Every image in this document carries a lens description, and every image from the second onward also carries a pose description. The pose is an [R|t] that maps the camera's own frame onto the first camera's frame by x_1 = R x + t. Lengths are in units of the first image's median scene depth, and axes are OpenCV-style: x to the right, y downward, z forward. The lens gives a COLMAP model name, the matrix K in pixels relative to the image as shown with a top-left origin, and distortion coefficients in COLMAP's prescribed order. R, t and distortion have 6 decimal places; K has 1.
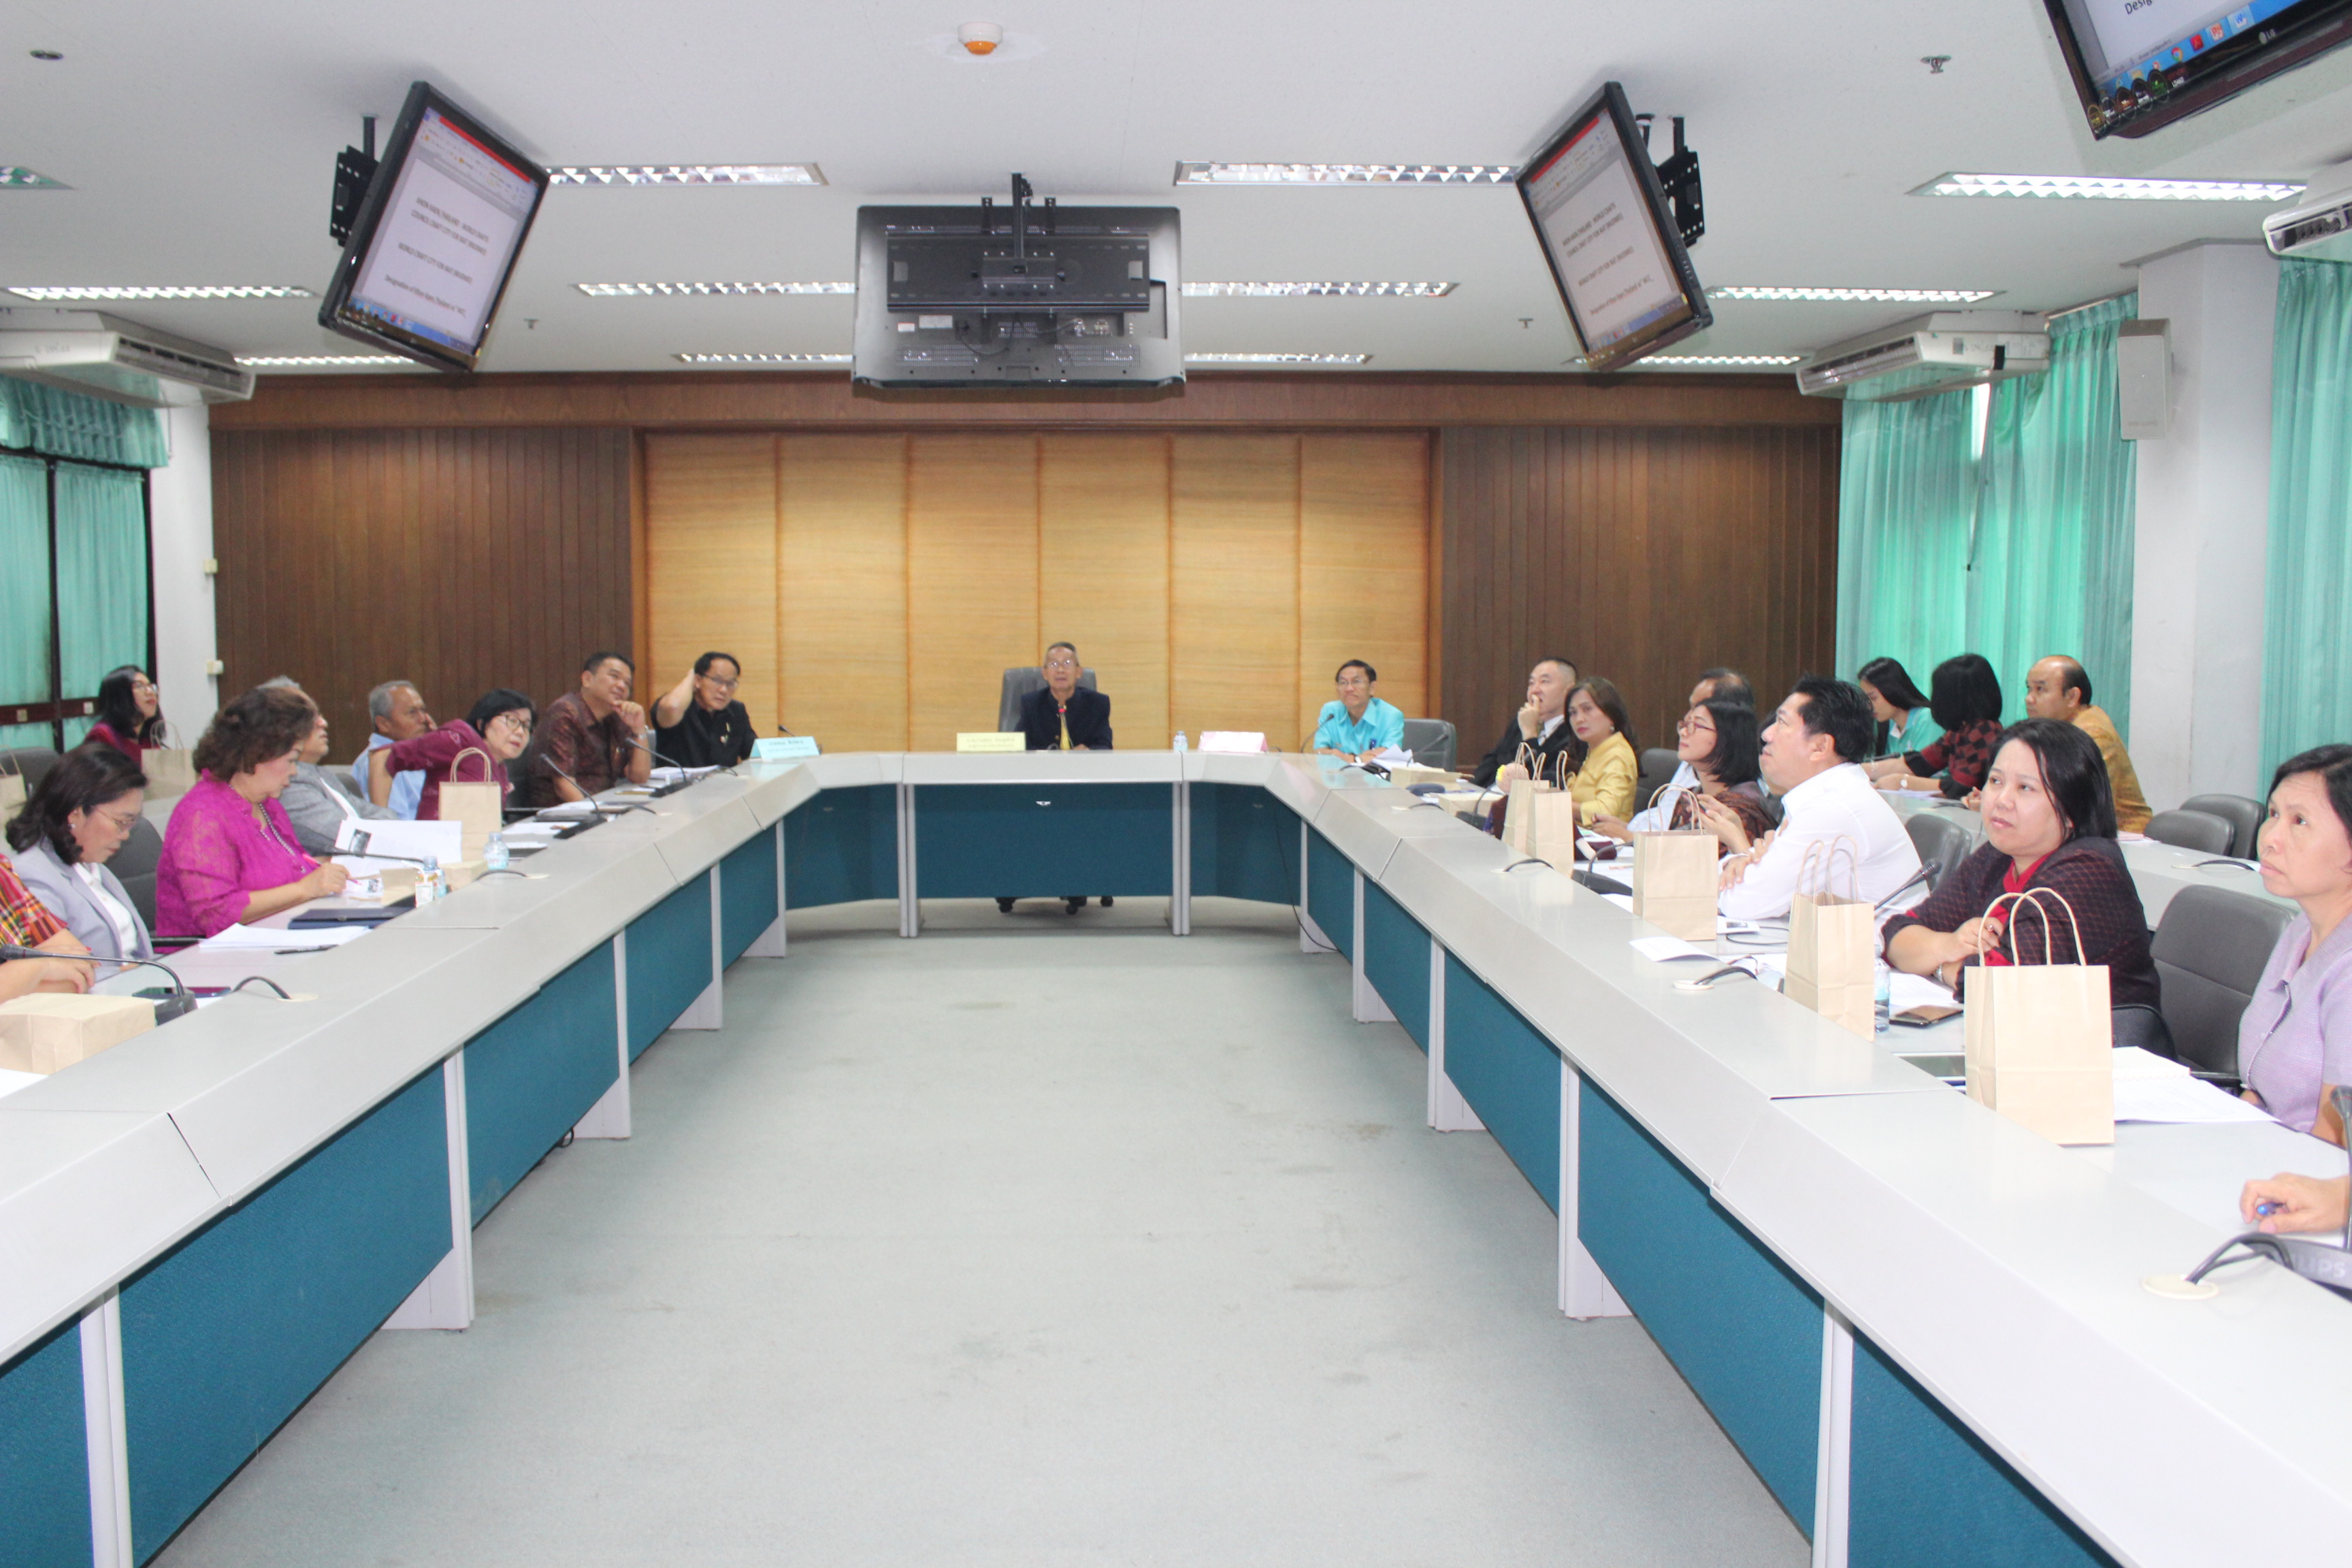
lens RADIAL K [[2043.0, 0, 1153.8], [0, 2043.0, 773.4], [0, 0, 1]] dist [-0.179086, 0.182735]
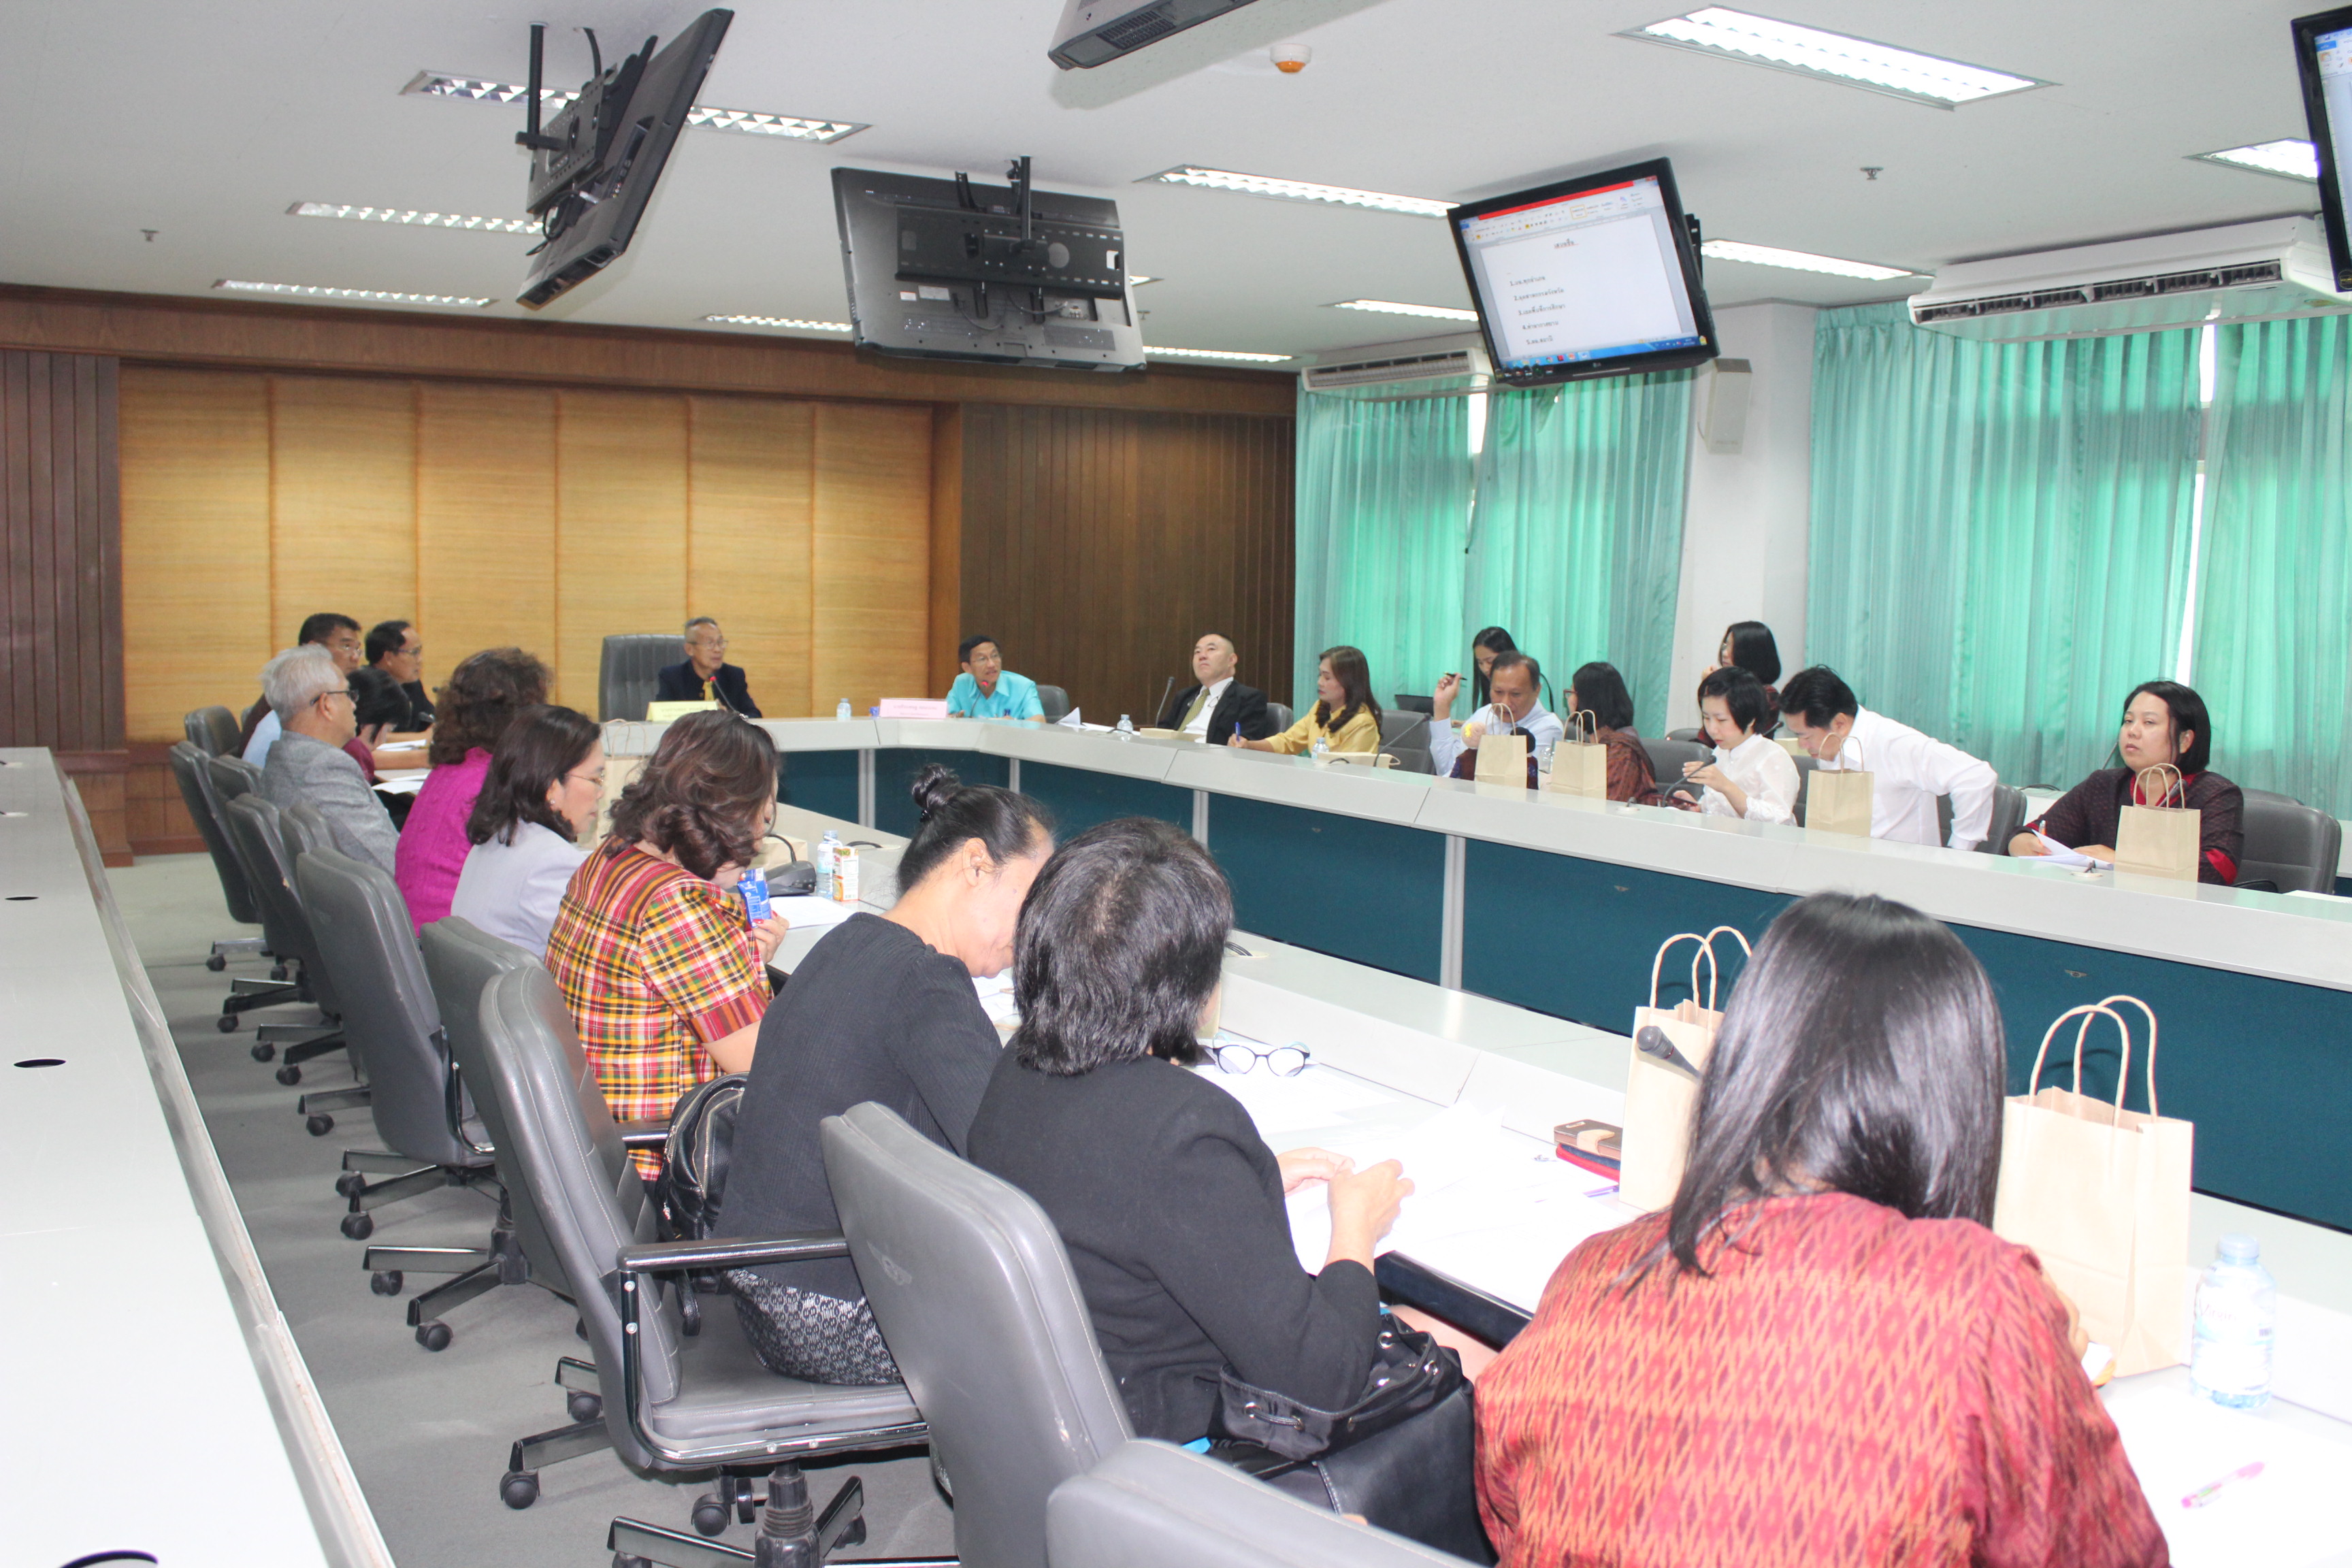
lens RADIAL K [[2068.9, 0, 1176.0], [0, 2068.9, 784.0], [0, 0, 1]] dist [-0.160459, 0.130949]
pose [[0.881737, -0.026927, 0.470973, -0.255115], [0.017162, 0.999540, 0.025016, -0.000587], [-0.471430, -0.013975, 0.881793, 0.018441]]
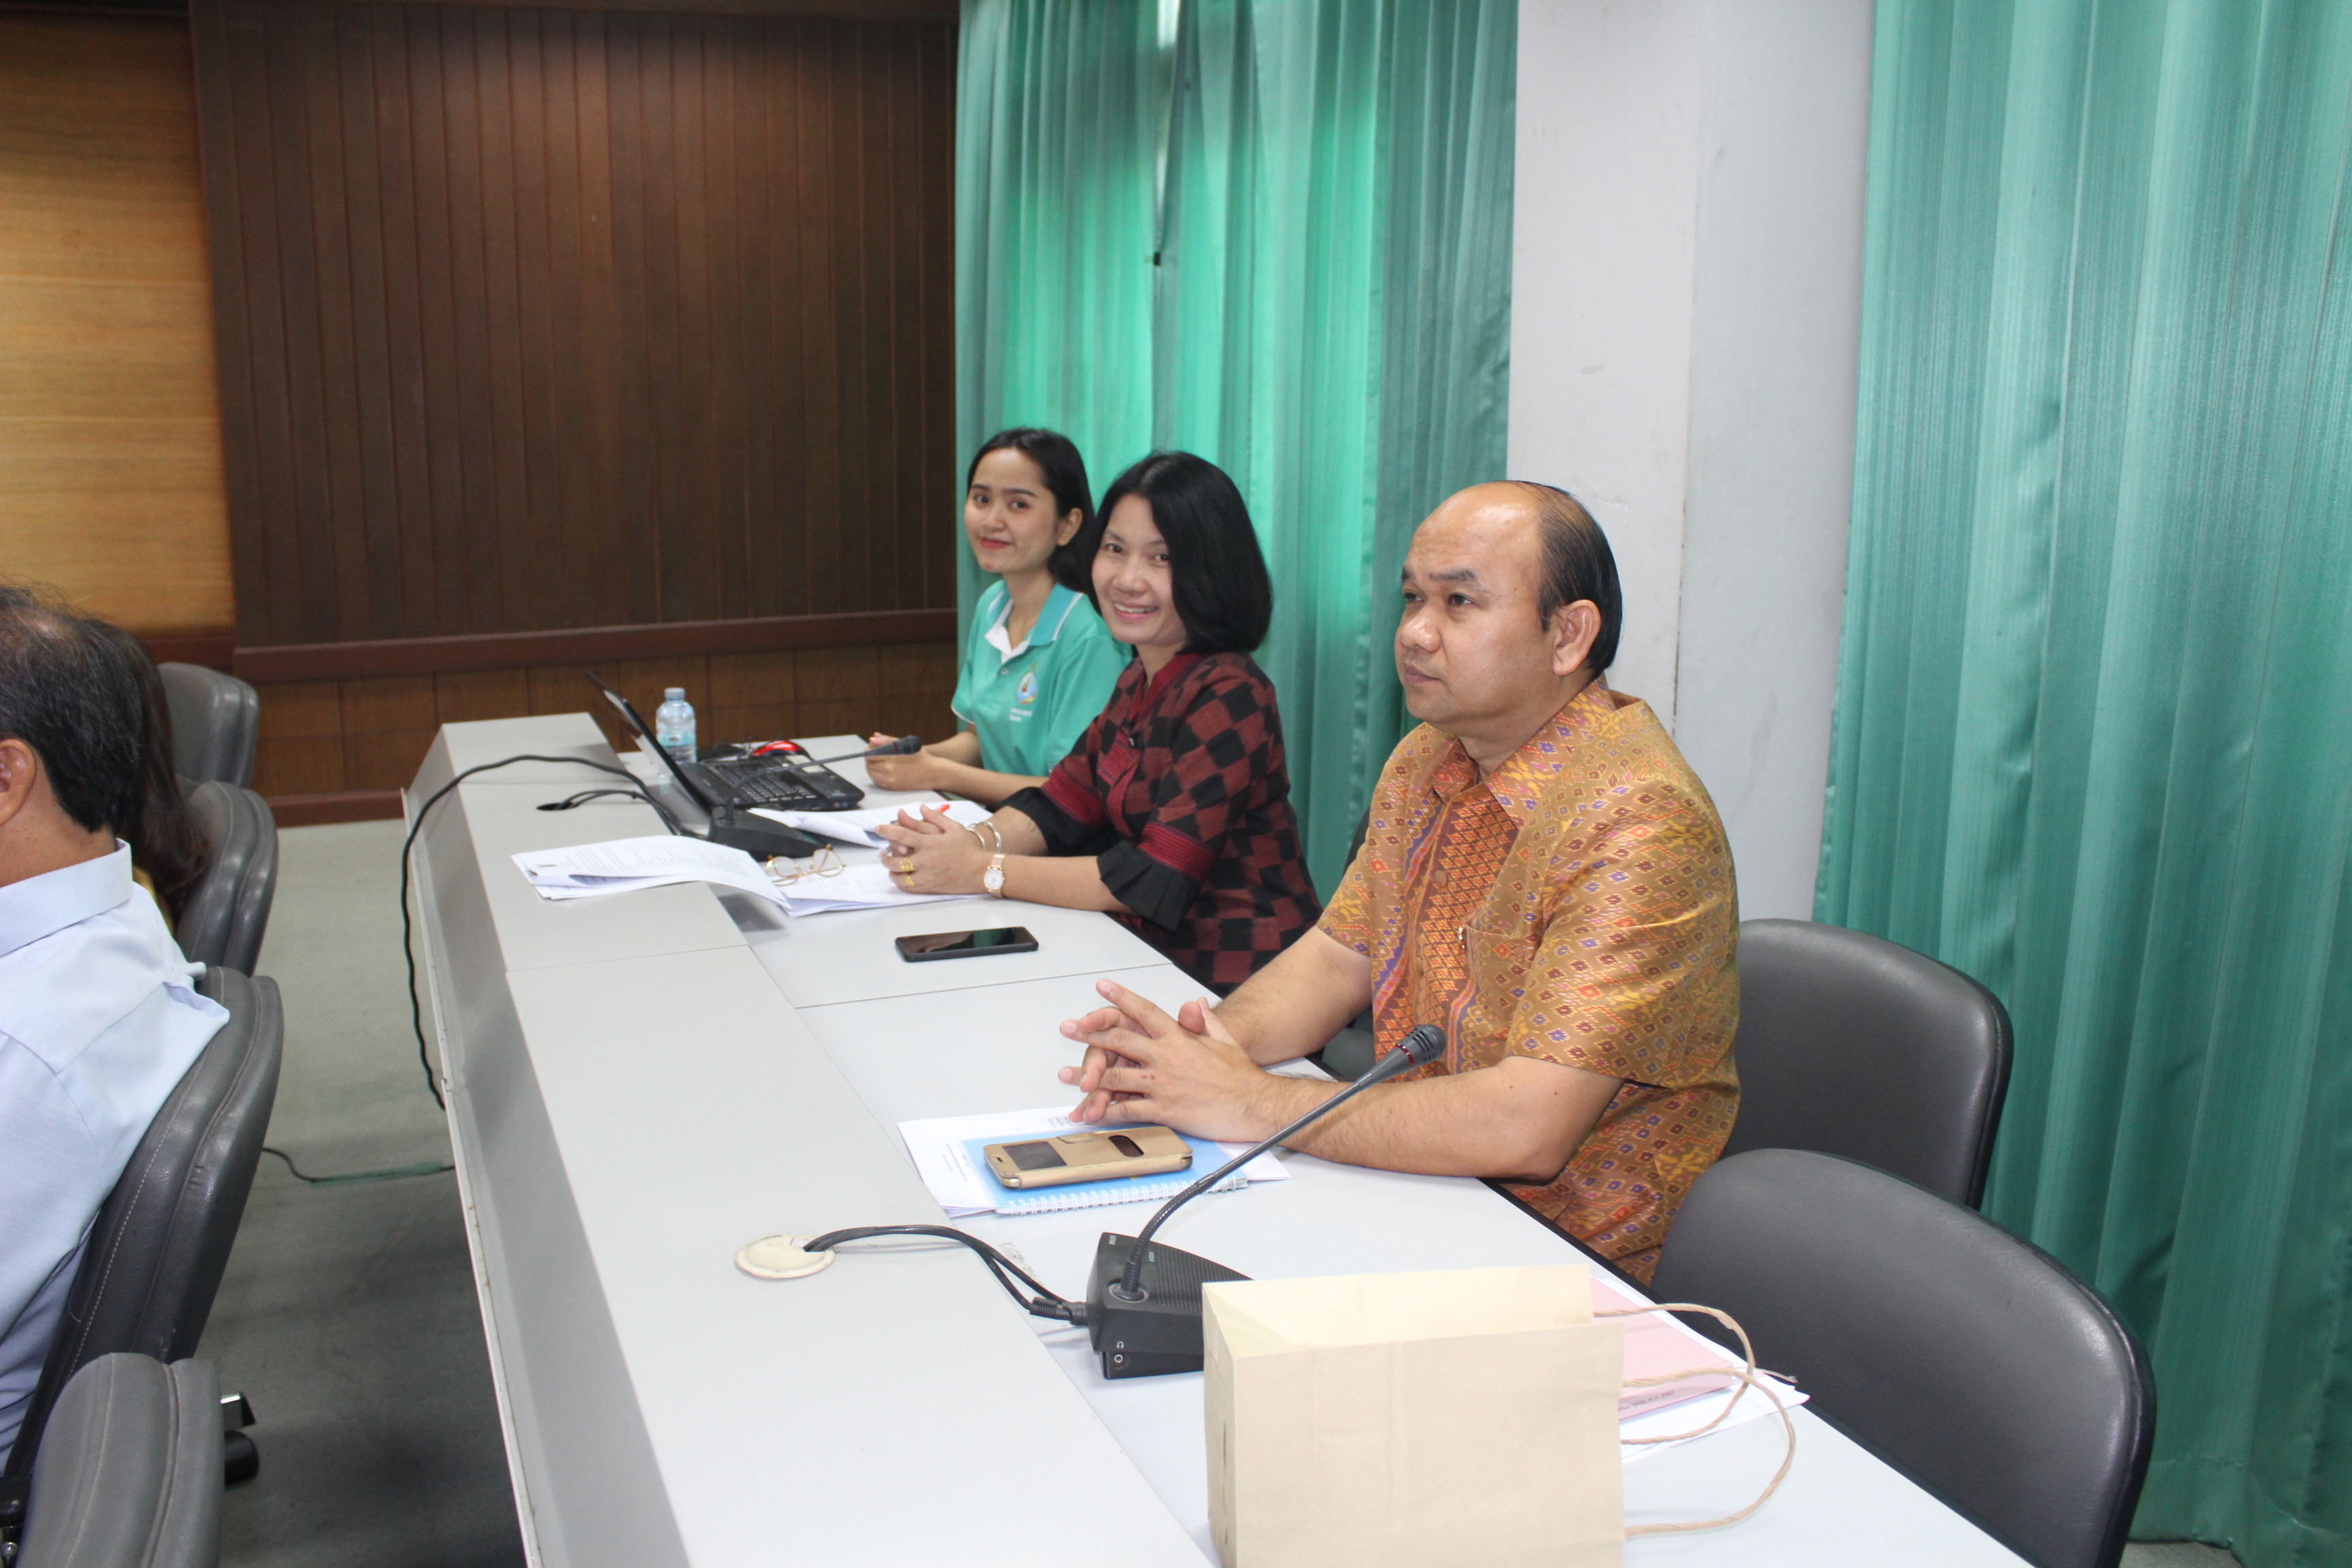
lens RADIAL K [[2043.0, 0, 1153.8], [0, 2043.0, 773.4], [0, 0, 1]] dist [-0.179086, 0.182735]
pose [[0.939350, -0.065881, 0.336572, 0.187609], [0.023289, 0.991364, 0.129052, -0.032834], [-0.342167, -0.113387, 0.932773, 0.417429]]
